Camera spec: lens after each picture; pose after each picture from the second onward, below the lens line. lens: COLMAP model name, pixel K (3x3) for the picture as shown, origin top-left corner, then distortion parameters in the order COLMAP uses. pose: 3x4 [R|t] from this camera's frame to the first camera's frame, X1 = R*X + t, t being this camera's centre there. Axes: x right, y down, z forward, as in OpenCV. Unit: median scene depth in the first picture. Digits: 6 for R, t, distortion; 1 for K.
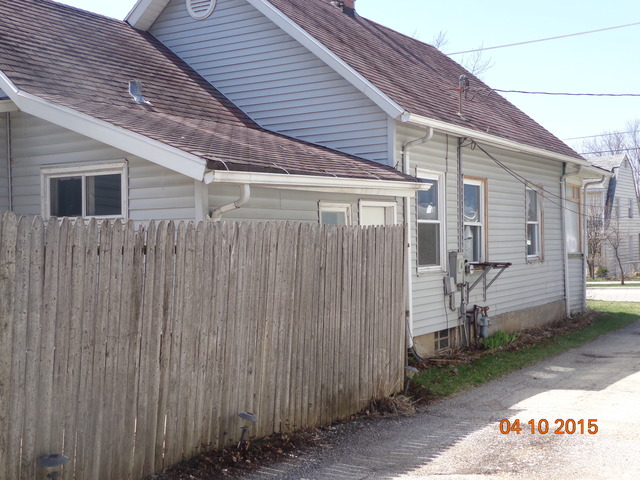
lens RADIAL K [[829.5, 0, 320.0], [0, 829.5, 240.0], [0, 0, 1]] dist [-0.007754, 0.017741]
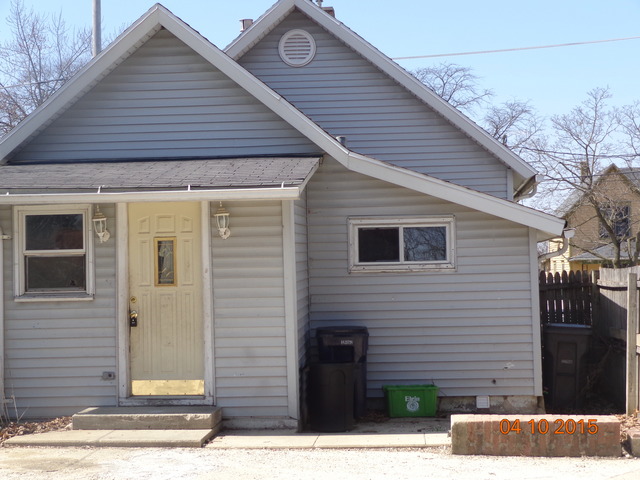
lens RADIAL K [[1179.3, 0, 320.0], [0, 1179.3, 240.0], [0, 0, 1]] dist [-0.031787, -0.007560]
pose [[0.891591, 0.011848, 0.452686, -1.280449], [0.006629, 0.999209, -0.039209, 0.006502], [-0.452793, 0.037959, 0.890807, -0.489734]]
